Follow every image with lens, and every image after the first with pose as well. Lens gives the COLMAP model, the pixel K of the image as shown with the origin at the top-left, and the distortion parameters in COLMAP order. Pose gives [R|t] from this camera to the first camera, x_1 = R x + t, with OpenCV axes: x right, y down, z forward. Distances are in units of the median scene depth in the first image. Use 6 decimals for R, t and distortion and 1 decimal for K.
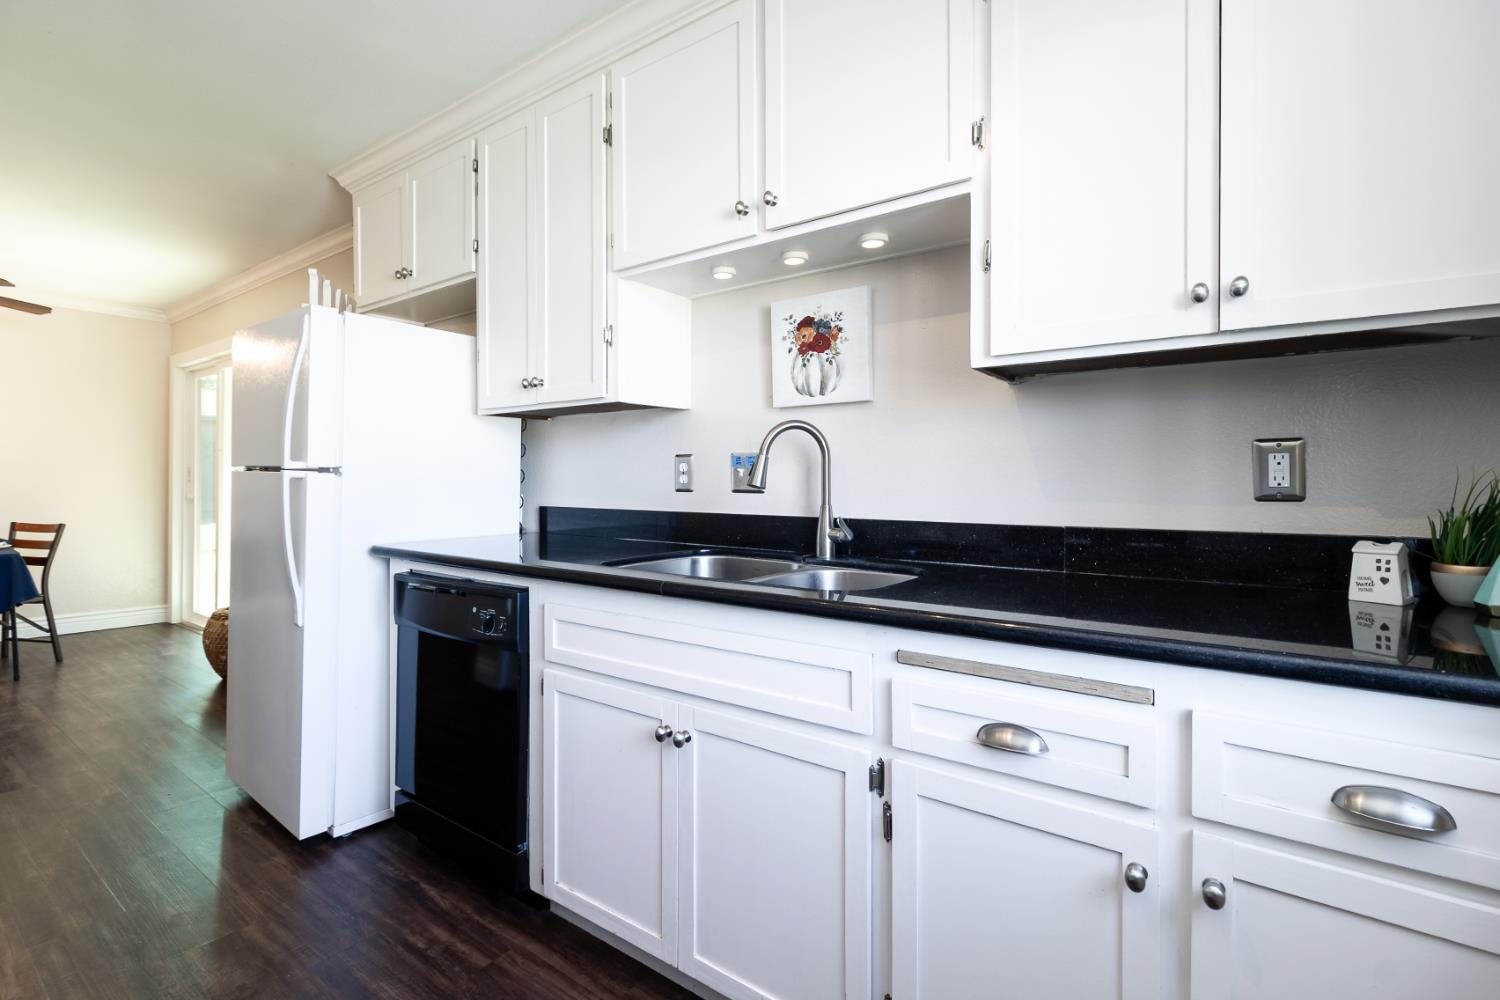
lens RADIAL K [[701.0, 0, 744.2], [0, 701.0, 482.6], [0, 0, 1]] dist [0.005596, -0.001666]
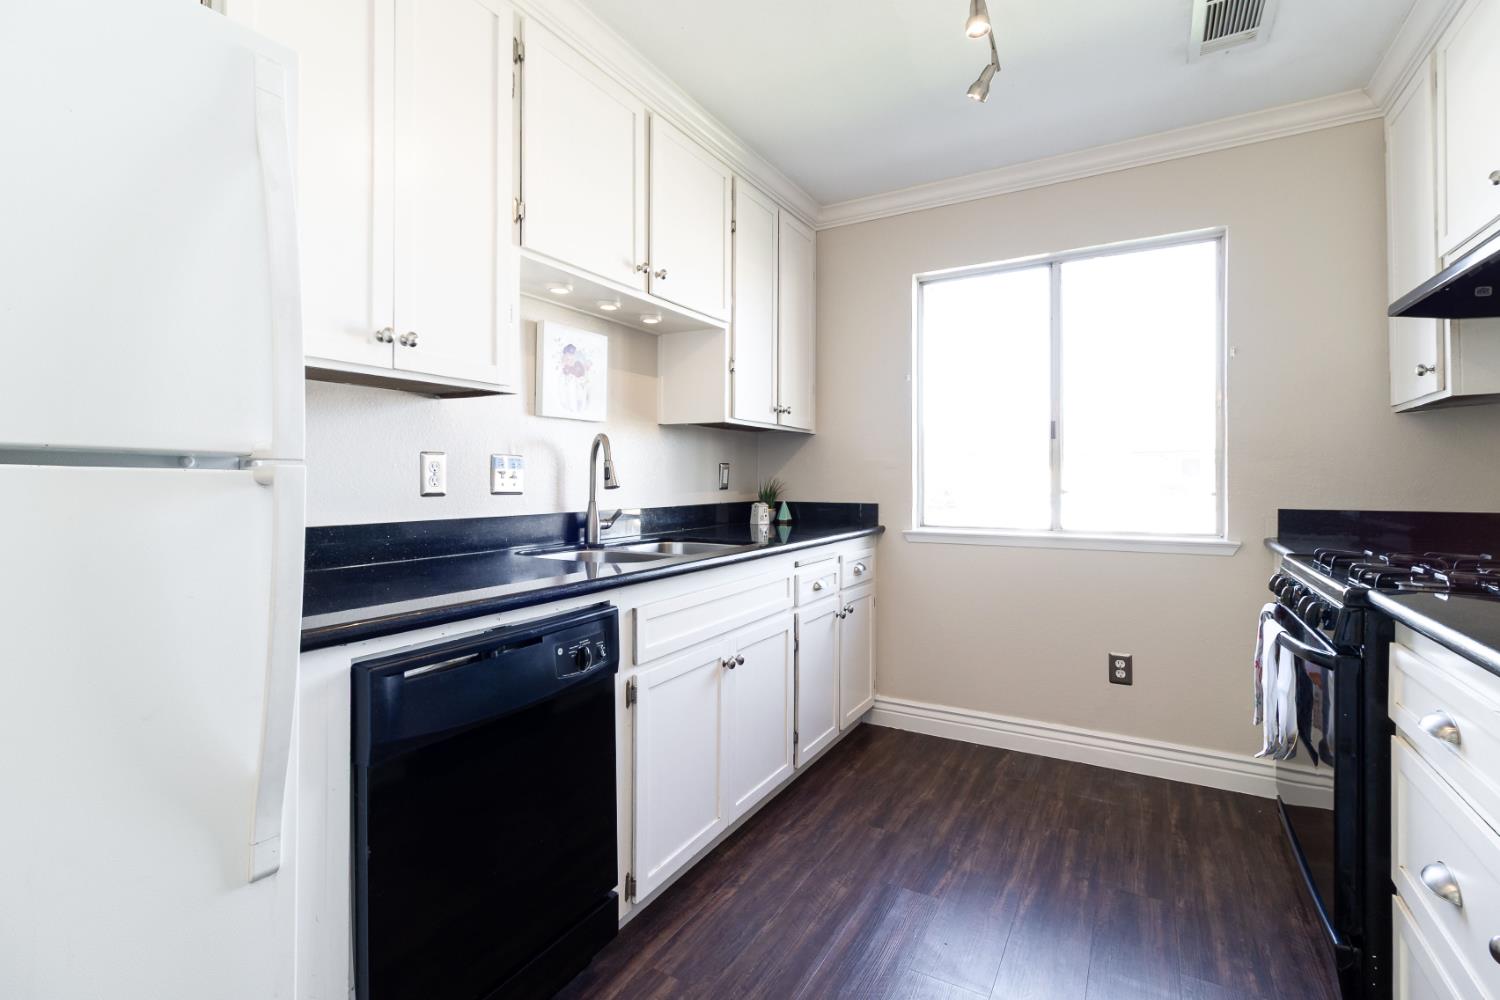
lens RADIAL K [[701.0, 0, 737.0], [0, 701.0, 482.4], [0, 0, 1]] dist [0.005596, -0.001666]
pose [[-0.111126, -0.005820, 0.993789, -1.456304], [0.003556, 0.999974, 0.006254, -0.011185], [-0.993800, 0.004229, -0.111103, 1.104190]]
